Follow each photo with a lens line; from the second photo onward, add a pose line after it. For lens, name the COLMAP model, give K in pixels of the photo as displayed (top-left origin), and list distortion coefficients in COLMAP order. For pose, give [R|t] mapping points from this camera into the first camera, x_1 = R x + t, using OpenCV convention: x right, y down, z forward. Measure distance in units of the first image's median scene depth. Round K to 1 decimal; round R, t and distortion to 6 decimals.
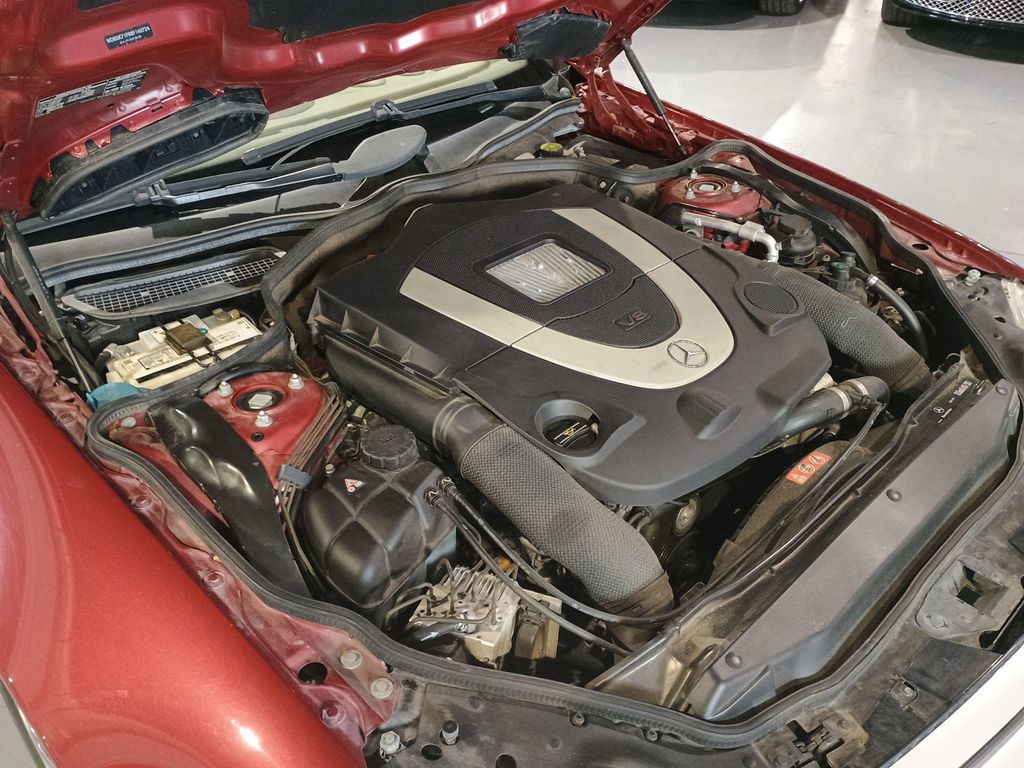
lens RADIAL K [[891.3, 0, 512.0], [0, 891.3, 384.0], [0, 0, 1]] dist [0.048514, -0.068846]
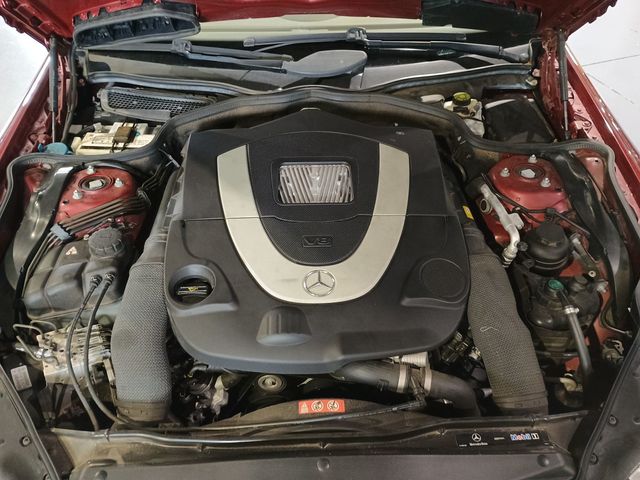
lens RADIAL K [[557.1, 0, 320.0], [0, 557.1, 240.0], [0, 0, 1]] dist [0.048514, -0.068846]
pose [[0.736842, 0.457061, -0.498156, 0.547822], [-0.386843, 0.889339, 0.243779, -0.276781], [0.554452, 0.013082, 0.832113, 0.292488]]
